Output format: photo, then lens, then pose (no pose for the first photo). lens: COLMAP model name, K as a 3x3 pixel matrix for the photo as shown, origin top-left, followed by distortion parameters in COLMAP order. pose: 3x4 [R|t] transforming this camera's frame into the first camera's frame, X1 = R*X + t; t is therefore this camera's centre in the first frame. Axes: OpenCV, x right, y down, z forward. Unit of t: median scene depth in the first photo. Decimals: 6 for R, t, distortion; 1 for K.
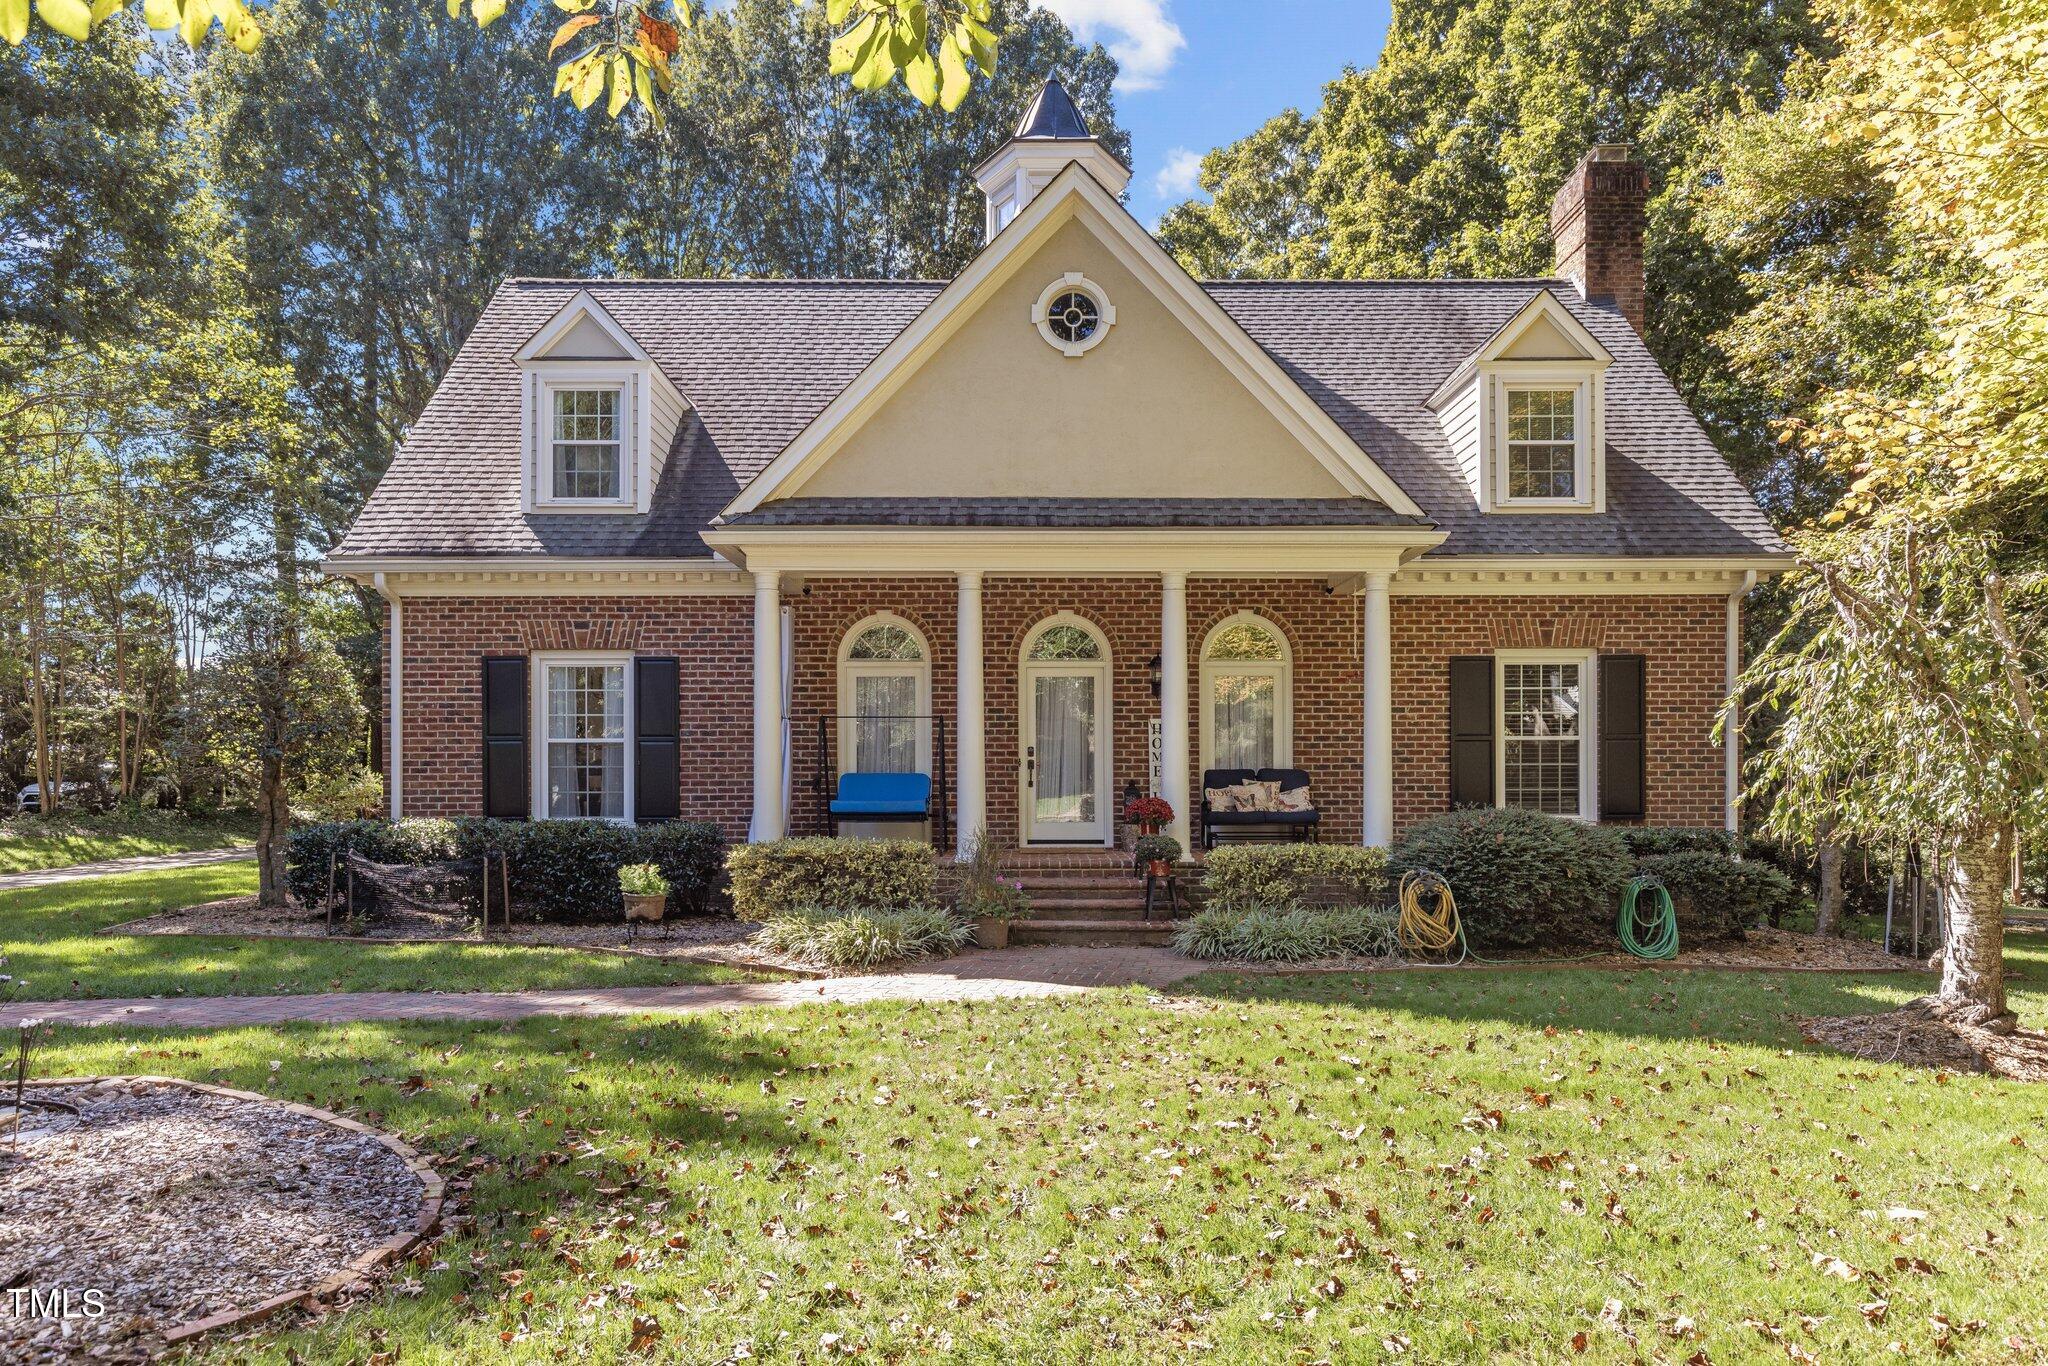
lens RADIAL K [[1318.1, 0, 1017.8], [0, 1318.1, 764.5], [0, 0, 1]] dist [-0.006739, -0.000955]
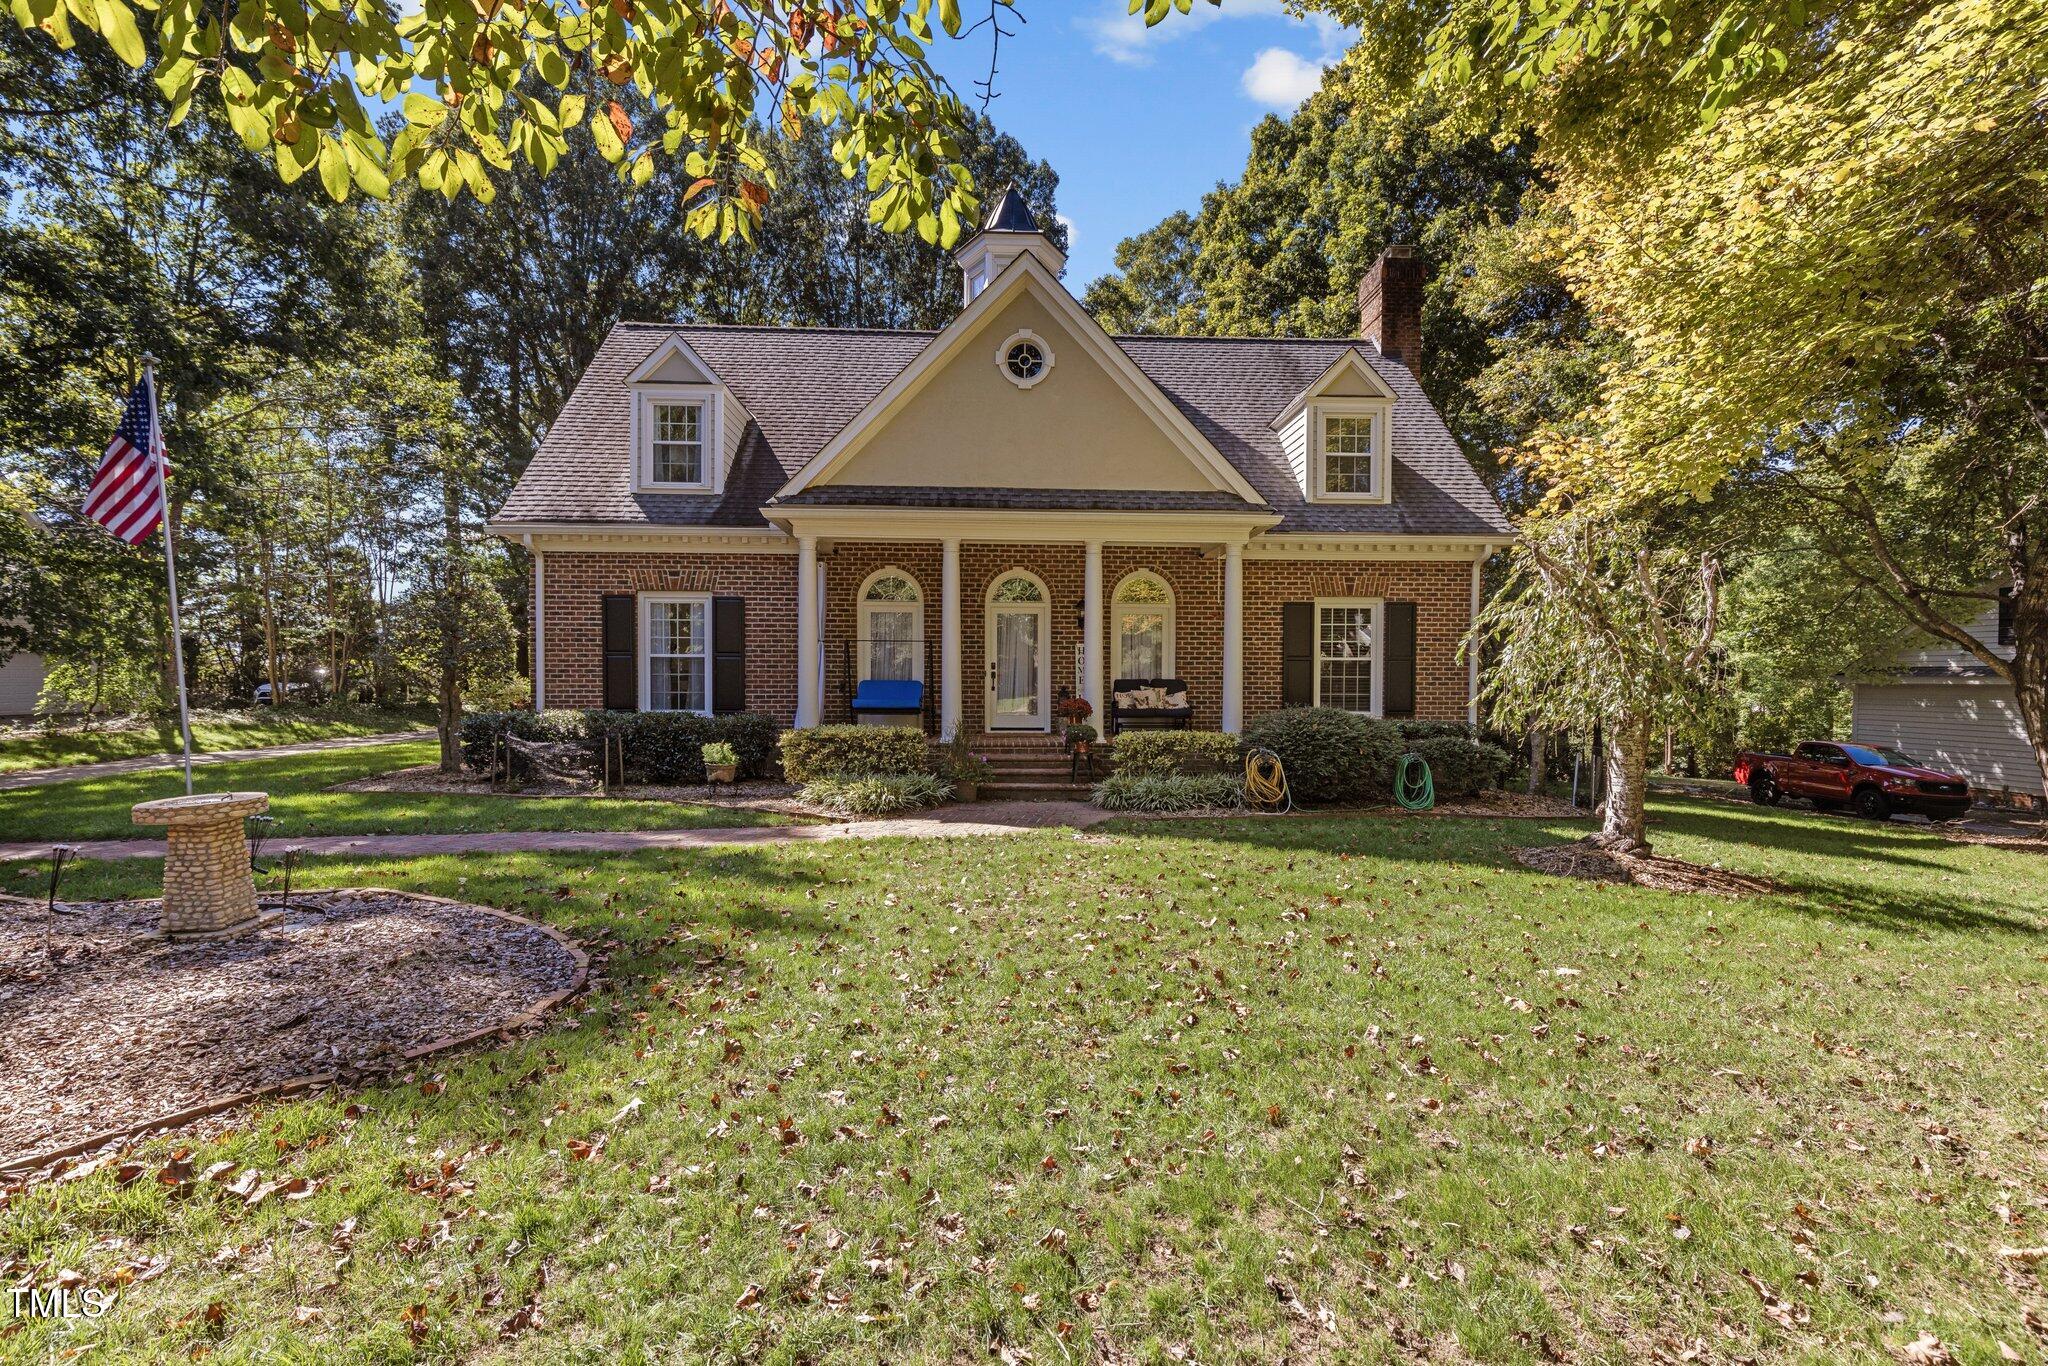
lens RADIAL K [[938.3, 0, 1025.9], [0, 938.3, 691.5], [0, 0, 1]] dist [0.003537, 0.000206]
pose [[0.998986, 0.005952, 0.044631, -0.000357], [-0.006698, 0.999840, 0.016589, 0.001288], [-0.044525, -0.016871, 0.998866, -0.021459]]
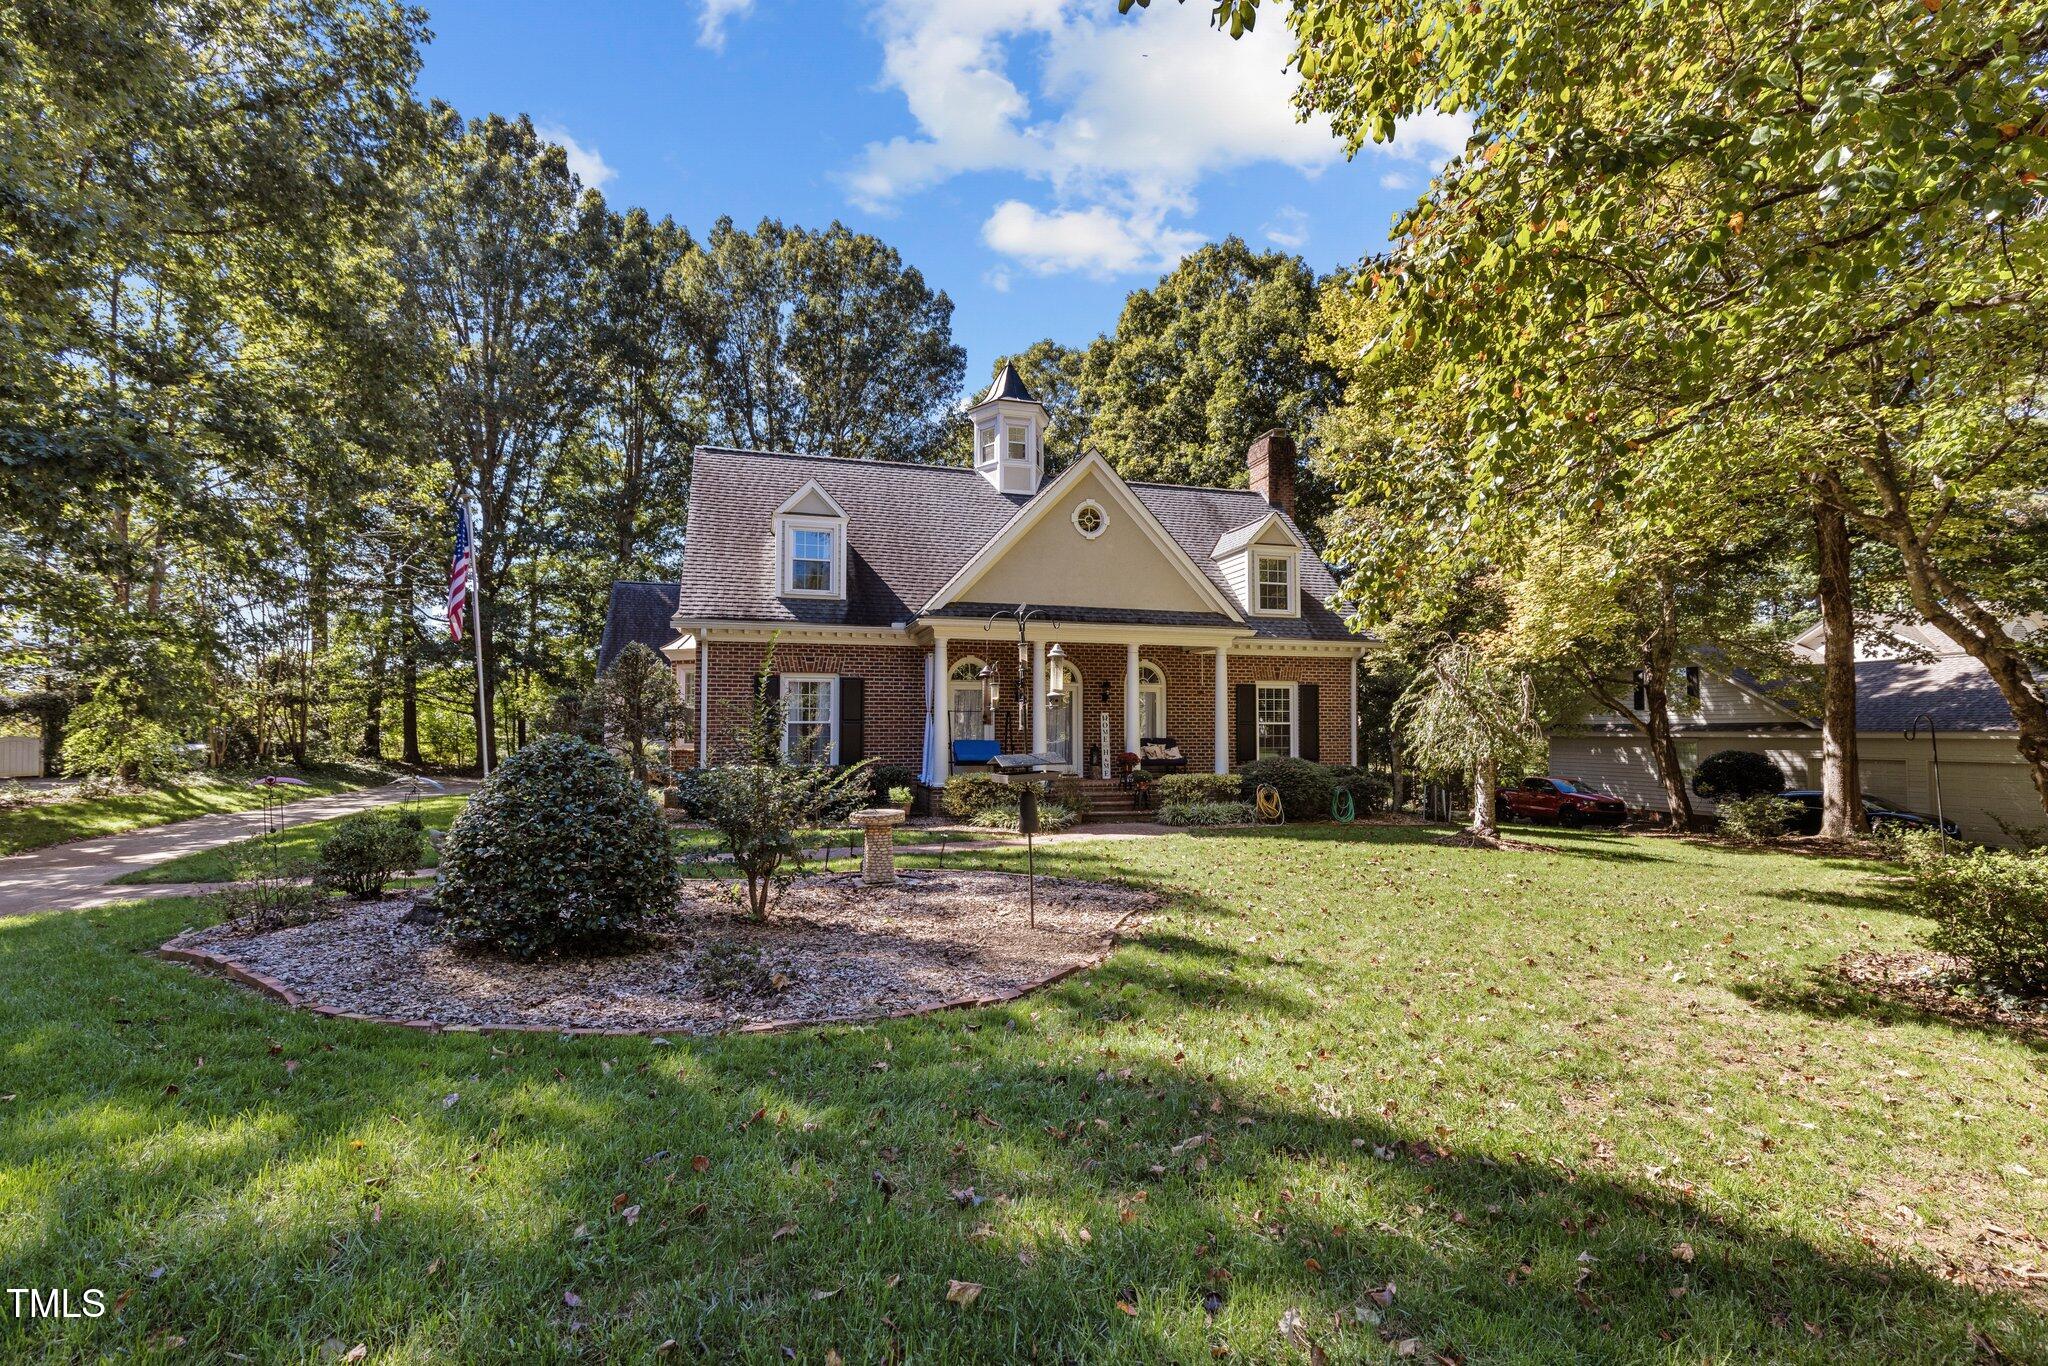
lens RADIAL K [[938.3, 0, 1025.9], [0, 938.3, 691.5], [0, 0, 1]] dist [0.003537, 0.000206]
pose [[0.960569, 0.014390, 0.277671, -0.452306], [-0.003168, 0.999161, -0.040823, -0.009424], [-0.278025, 0.038334, 0.959809, -0.373725]]
